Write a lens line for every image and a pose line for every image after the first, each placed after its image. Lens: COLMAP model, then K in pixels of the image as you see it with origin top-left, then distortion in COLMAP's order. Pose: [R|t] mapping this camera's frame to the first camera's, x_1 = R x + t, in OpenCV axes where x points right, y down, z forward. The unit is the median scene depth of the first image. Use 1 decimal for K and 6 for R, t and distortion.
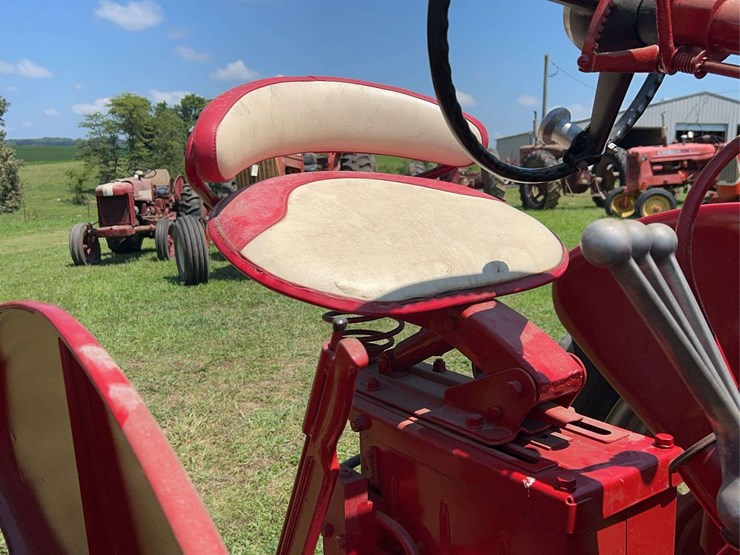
lens RADIAL K [[550.9, 0, 370.0], [0, 550.9, 277.5], [0, 0, 1]] dist [0.057908, -0.071193]
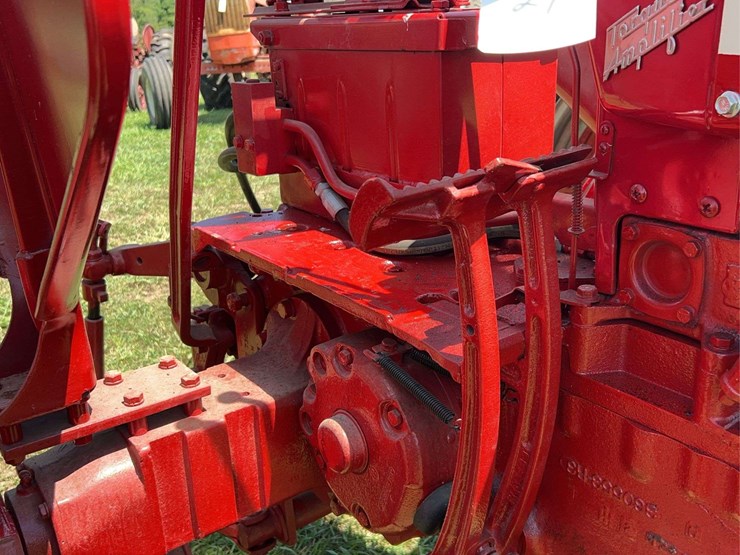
lens RADIAL K [[550.9, 0, 370.0], [0, 550.9, 277.5], [0, 0, 1]] dist [0.057908, -0.071193]
pose [[0.999932, 0.003512, 0.011087, 0.036493], [-0.005135, 0.988690, 0.149882, 0.124802], [-0.010435, -0.149929, 0.988642, -0.019753]]
